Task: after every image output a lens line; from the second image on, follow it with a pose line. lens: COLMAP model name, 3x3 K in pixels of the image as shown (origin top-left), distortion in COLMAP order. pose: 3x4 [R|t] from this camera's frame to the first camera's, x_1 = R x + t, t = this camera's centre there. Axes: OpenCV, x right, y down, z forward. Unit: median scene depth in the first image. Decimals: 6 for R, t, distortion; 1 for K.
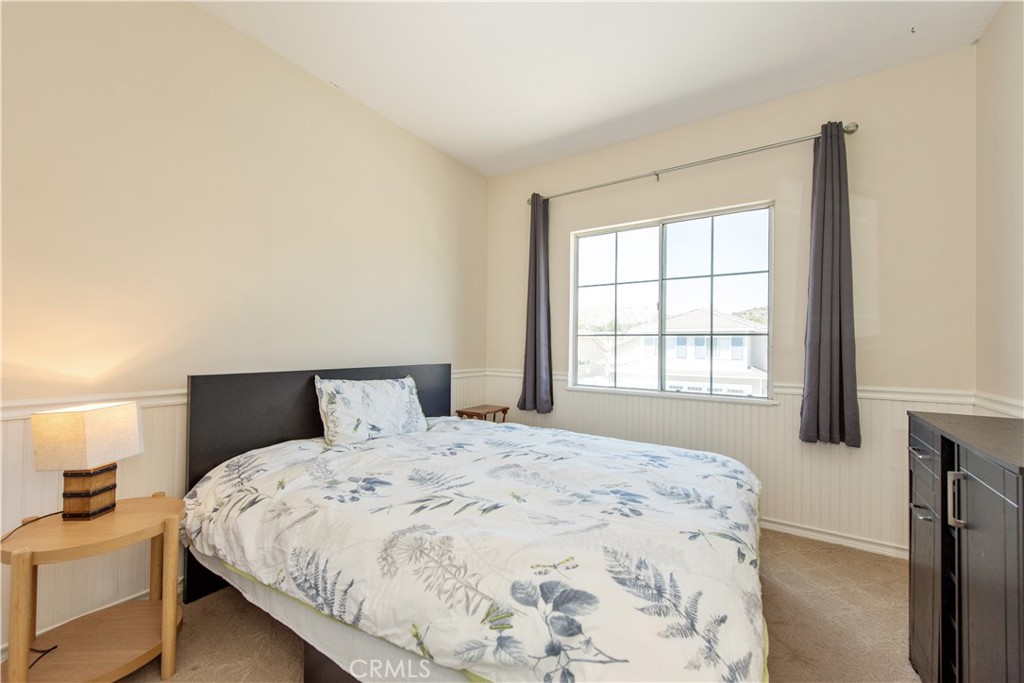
lens RADIAL K [[408.0, 0, 516.6], [0, 408.0, 342.1], [0, 0, 1]] dist [0.004758, -0.001407]
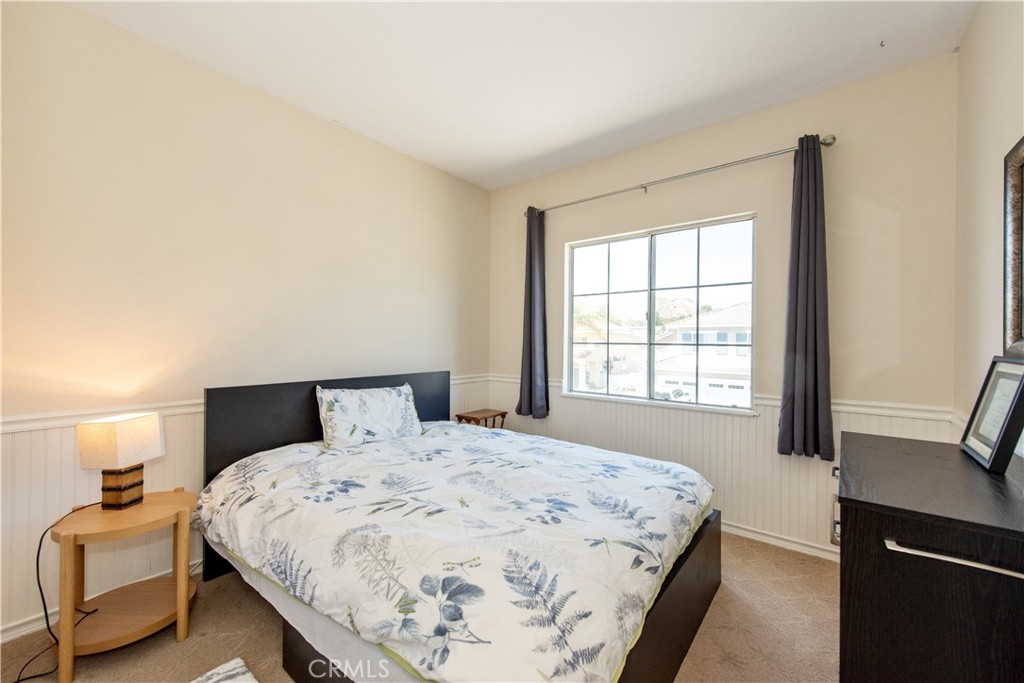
lens RADIAL K [[408.0, 0, 510.0], [0, 408.0, 345.1], [0, 0, 1]] dist [0.004758, -0.001407]
pose [[0.995961, -0.002398, -0.089750, 0.190448], [0.003635, 0.999901, 0.013623, -0.059846], [0.089708, -0.013894, 0.995871, -0.093375]]
